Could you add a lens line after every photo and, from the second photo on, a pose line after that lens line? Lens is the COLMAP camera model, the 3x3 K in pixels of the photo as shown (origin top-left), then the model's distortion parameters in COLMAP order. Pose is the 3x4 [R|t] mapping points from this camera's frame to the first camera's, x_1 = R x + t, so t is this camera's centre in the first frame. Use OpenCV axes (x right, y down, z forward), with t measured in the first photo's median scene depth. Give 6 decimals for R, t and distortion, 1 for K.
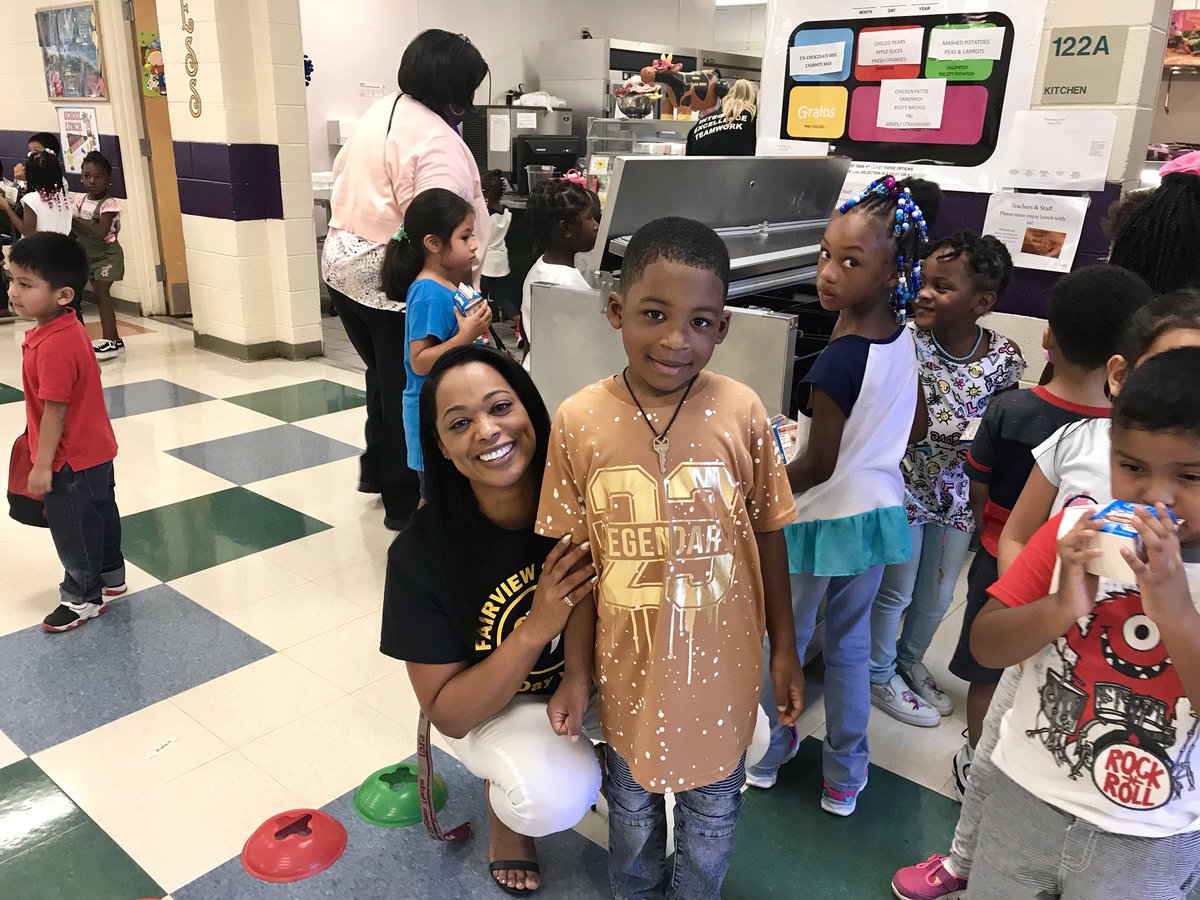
lens RADIAL K [[981.0, 0, 598.5], [0, 981.0, 450.6], [0, 0, 1]] dist [0.042610, 0.010558]
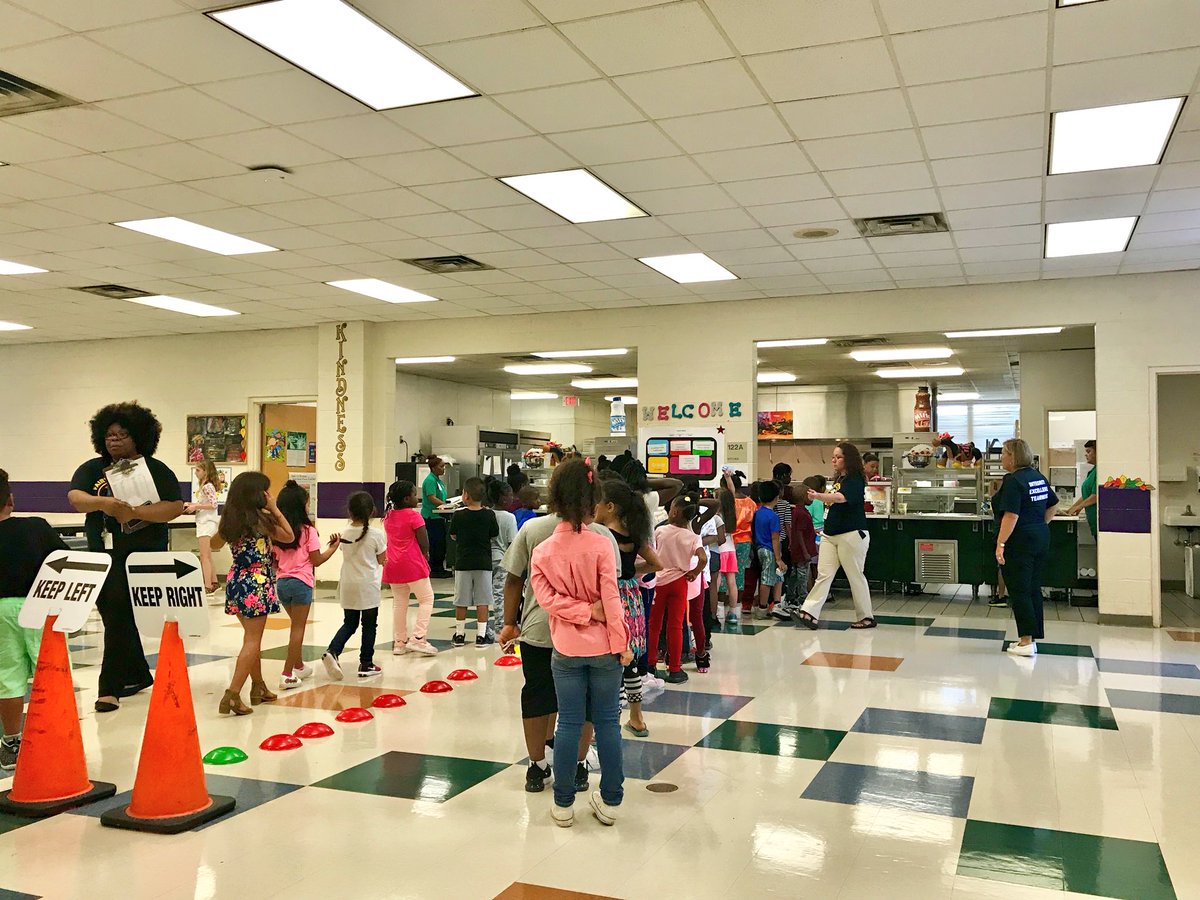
lens RADIAL K [[1089.2, 0, 600.8], [0, 1089.2, 450.0], [0, 0, 1]] dist [0.020749, 0.005687]
pose [[0.948982, -0.004153, 0.315302, -1.023268], [0.110224, 0.941205, -0.319350, 0.674558], [-0.295437, 0.337811, 0.893644, -1.986218]]
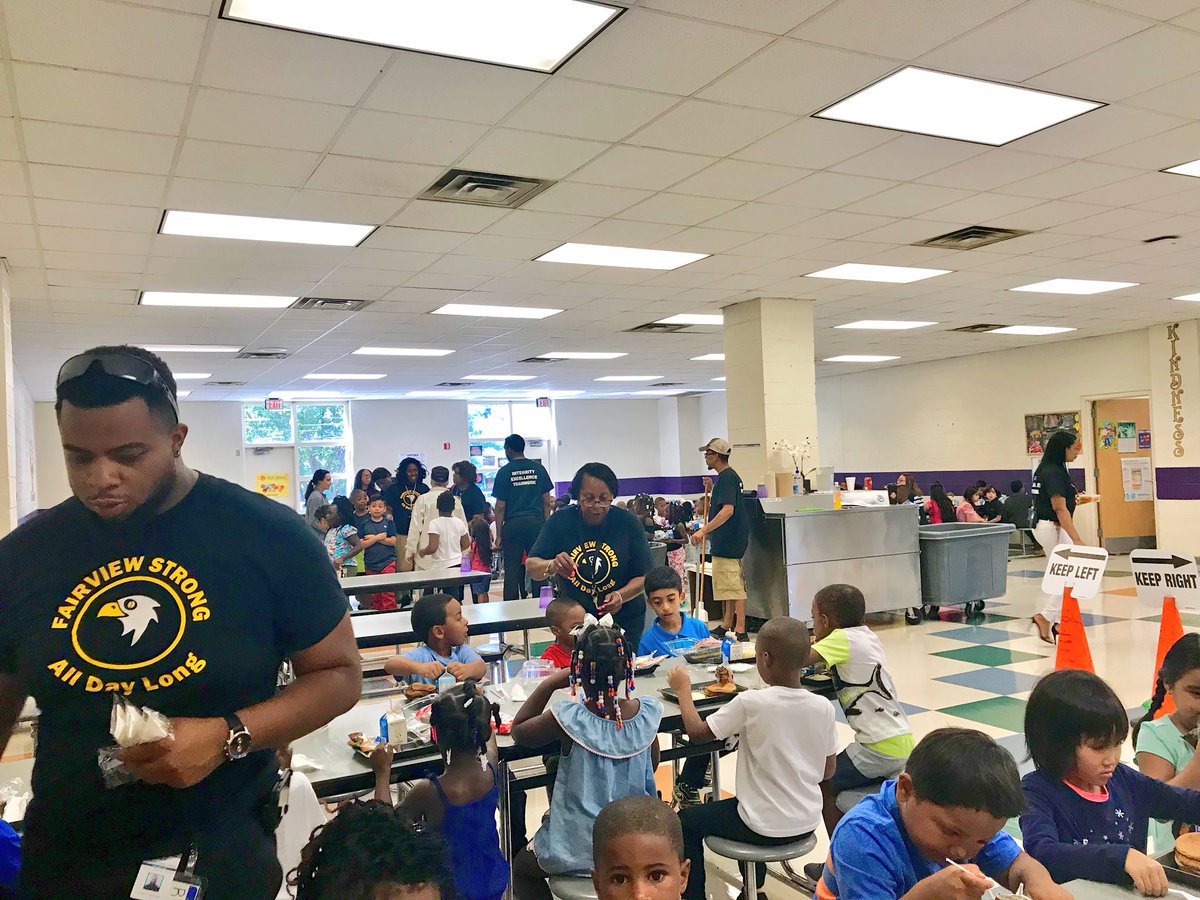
lens RADIAL K [[981.0, 0, 601.8], [0, 981.0, 455.9], [0, 0, 1]] dist [0.042610, 0.010558]
pose [[0.926092, -0.058609, -0.372719, -1.321170], [-0.062765, 0.950166, -0.305362, 0.747451], [0.372041, 0.306187, 0.876262, -2.519609]]
